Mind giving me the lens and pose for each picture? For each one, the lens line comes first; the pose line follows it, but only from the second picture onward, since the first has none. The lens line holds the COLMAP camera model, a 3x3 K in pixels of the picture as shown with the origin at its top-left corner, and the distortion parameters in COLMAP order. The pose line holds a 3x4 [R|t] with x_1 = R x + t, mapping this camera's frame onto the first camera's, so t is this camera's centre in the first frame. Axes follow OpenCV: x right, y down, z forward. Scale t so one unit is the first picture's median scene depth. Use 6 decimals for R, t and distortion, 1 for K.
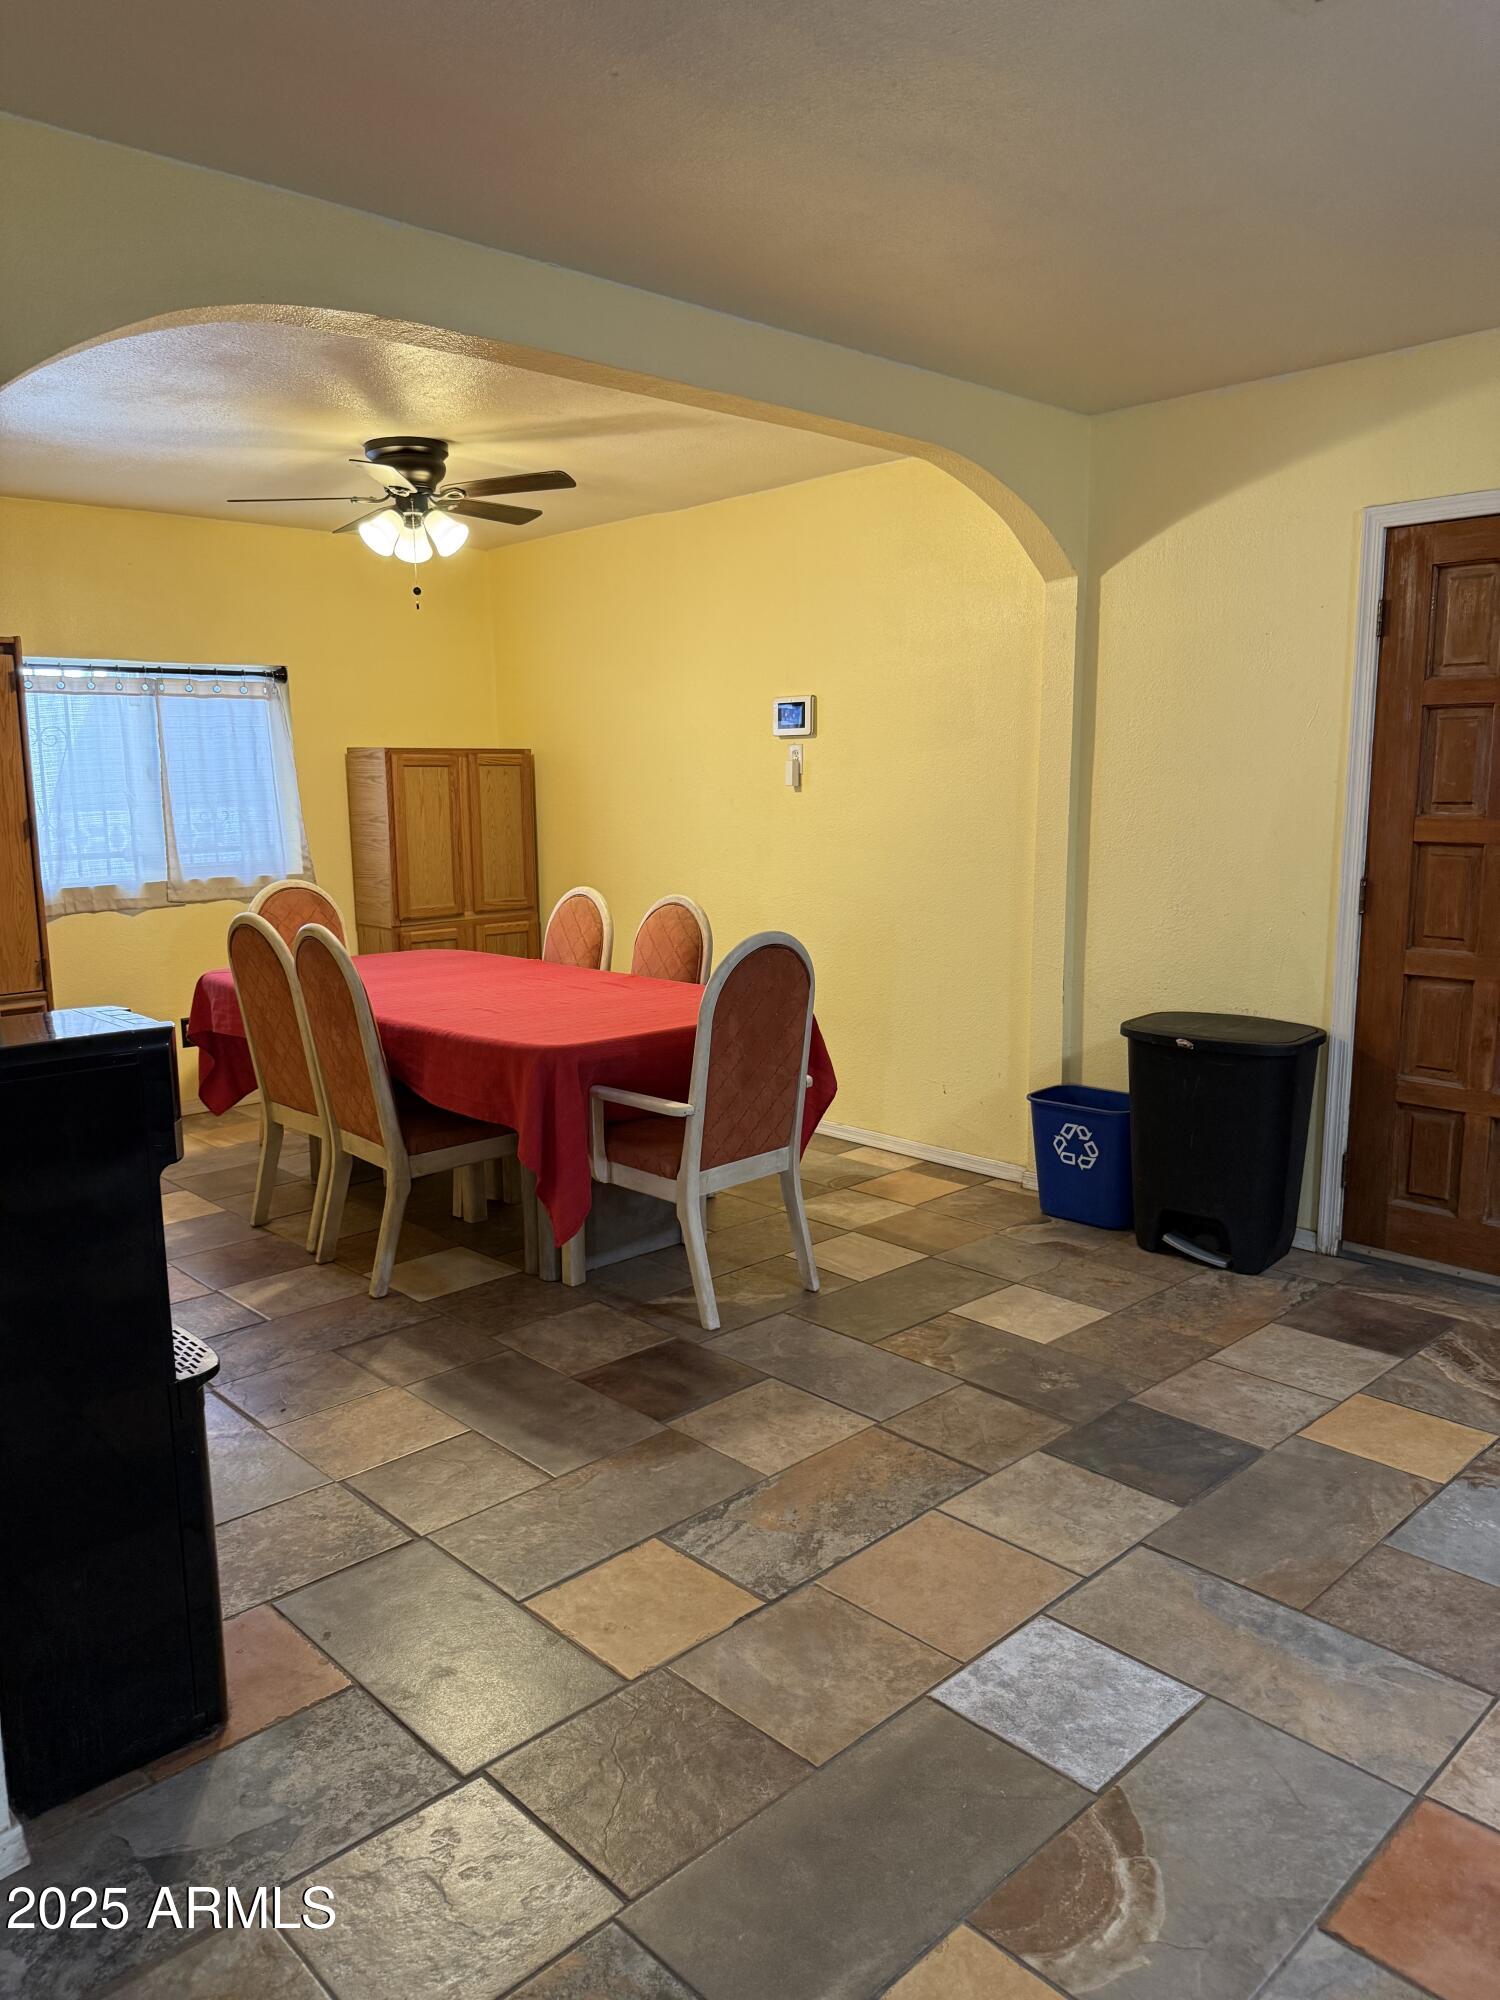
lens RADIAL K [[1401.3, 0, 728.3], [0, 1401.3, 1017.7], [0, 0, 1]] dist [0.101127, -0.193119]
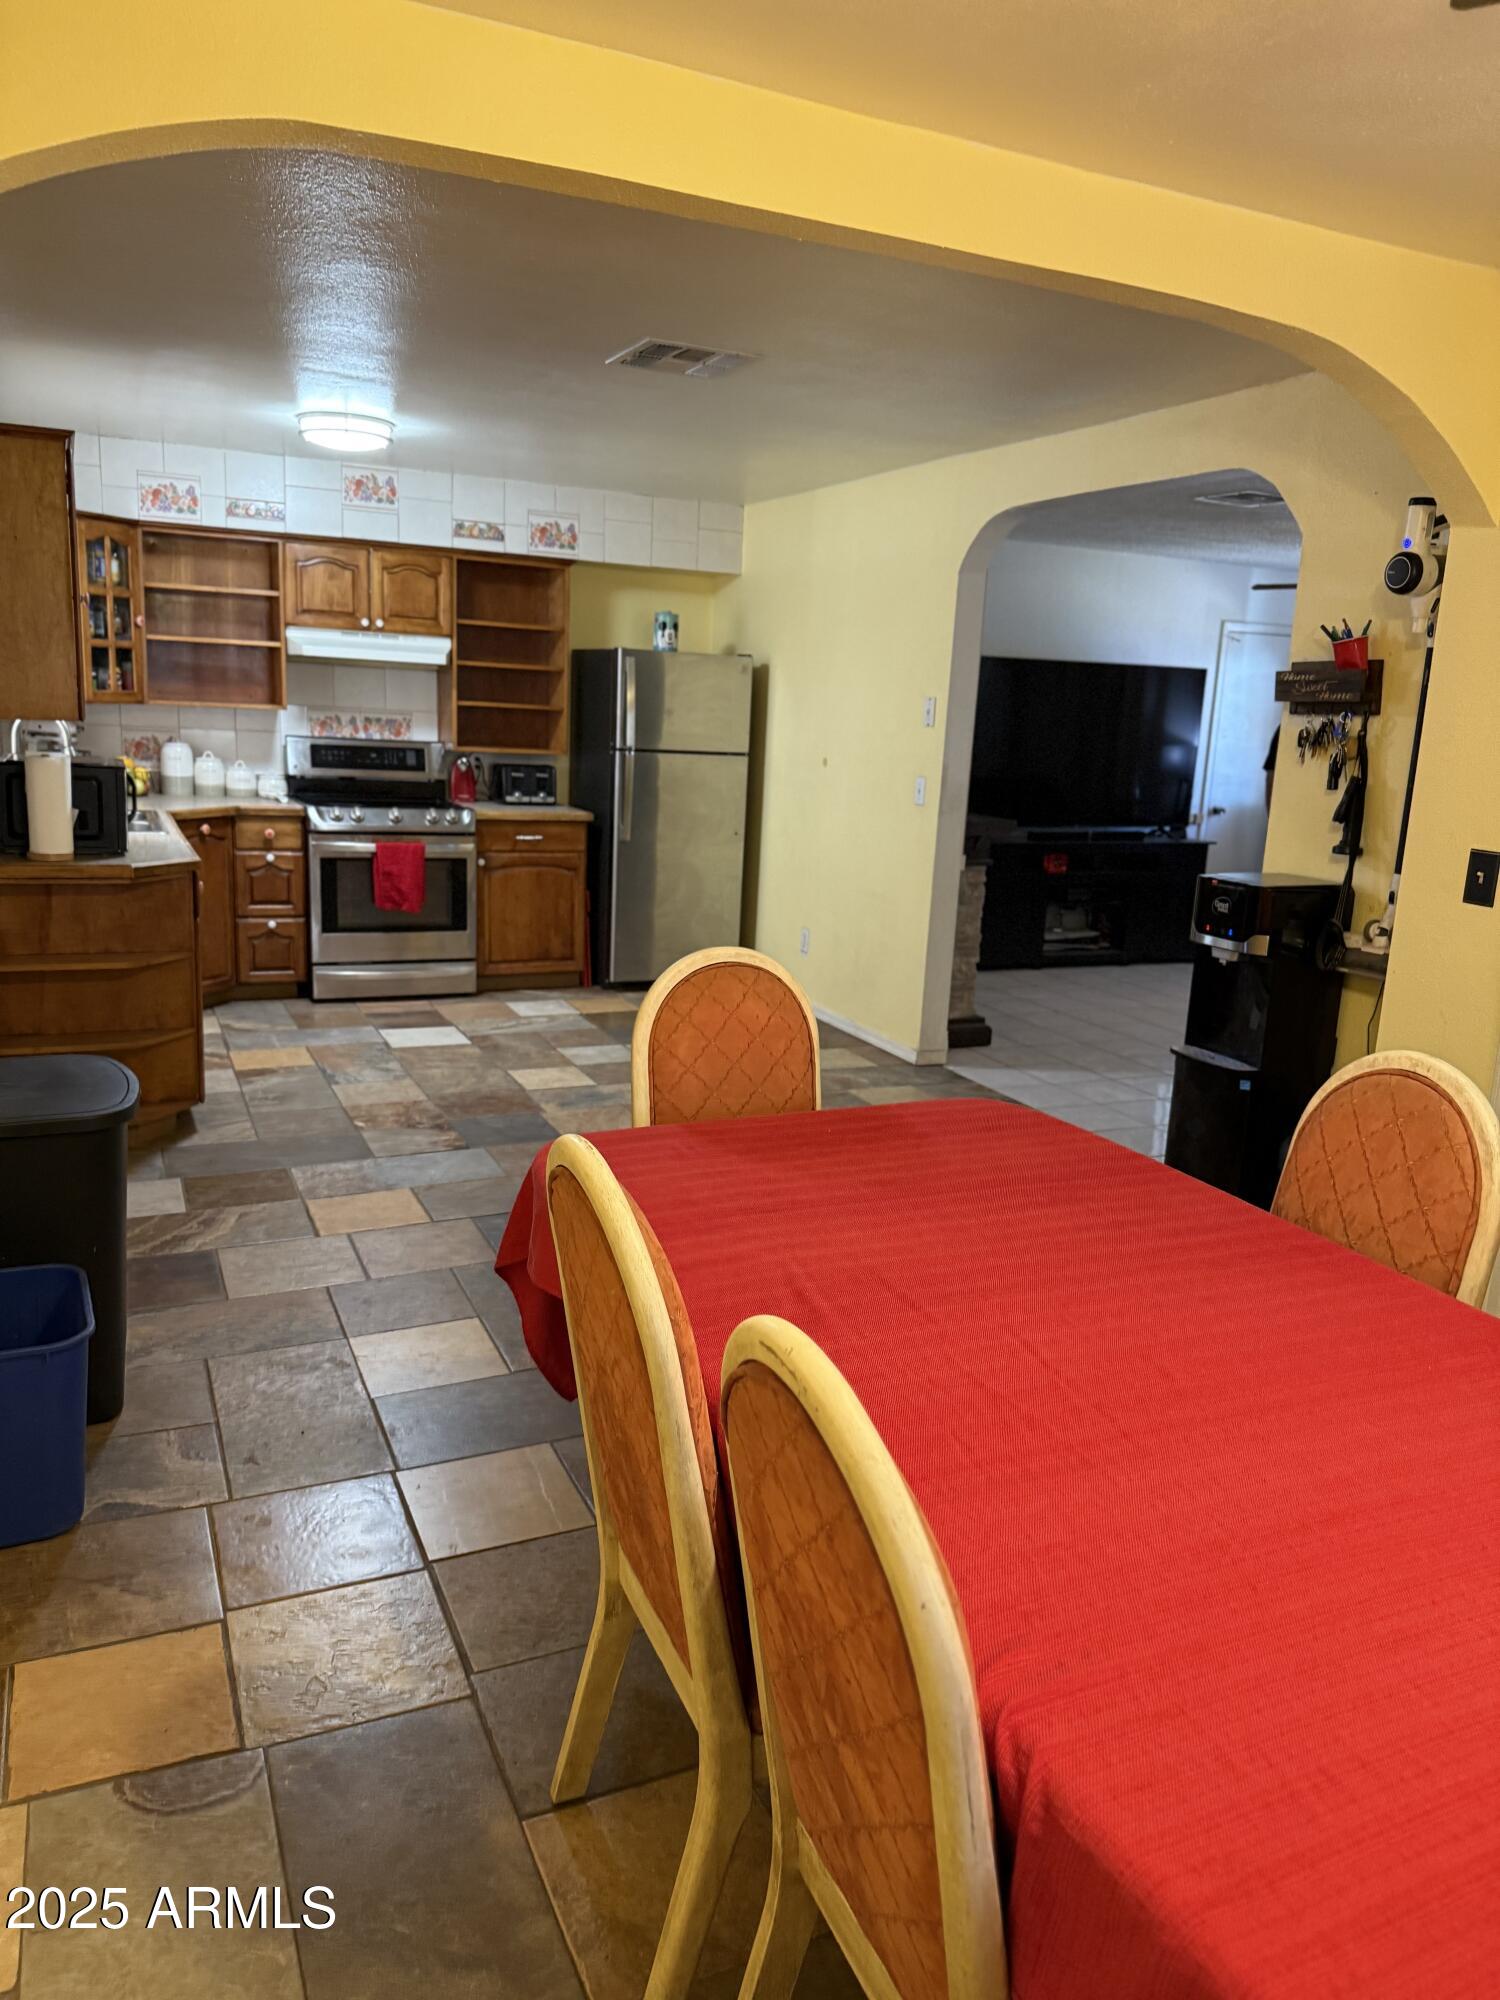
lens RADIAL K [[1401.1, 0, 746.5], [0, 1401.1, 1004.9], [0, 0, 1]] dist [0.178010, -0.378268]
pose [[-0.949100, -0.095466, 0.300160, -0.200312], [0.021388, 0.931229, 0.363807, -0.285463], [-0.314249, 0.351709, -0.881787, 1.516914]]
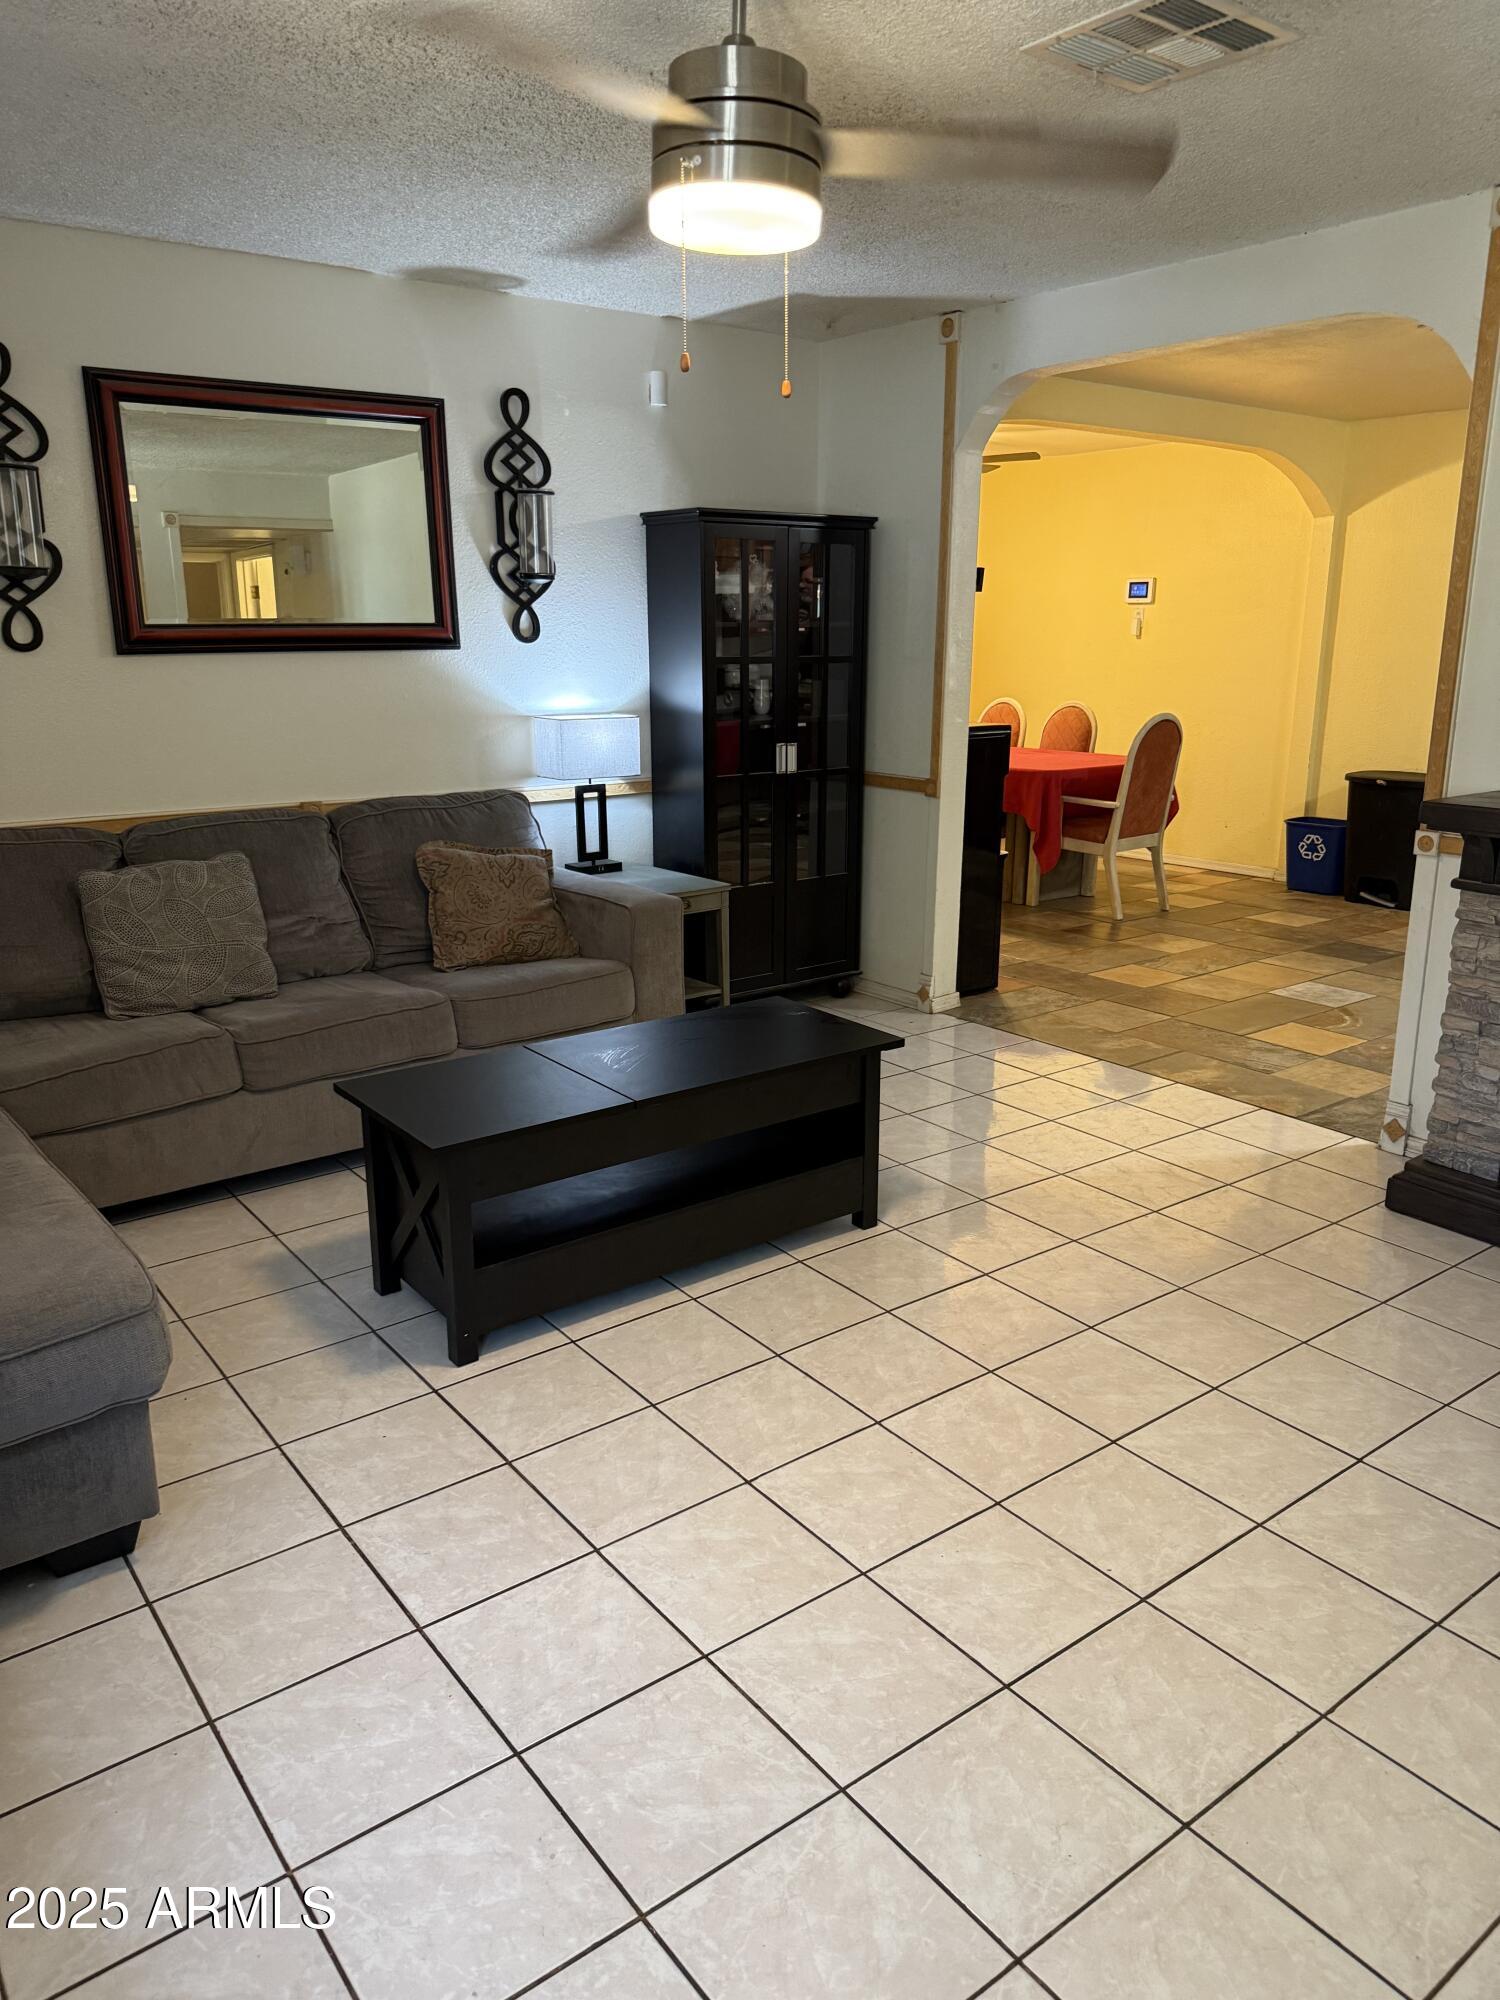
lens RADIAL K [[1401.1, 0, 746.5], [0, 1401.1, 1004.9], [0, 0, 1]] dist [0.178010, -0.378268]
pose [[0.995199, 0.039605, -0.089497, -0.315729], [-0.031129, 0.995067, 0.094196, 0.153823], [0.092787, -0.090957, 0.991523, -0.929302]]
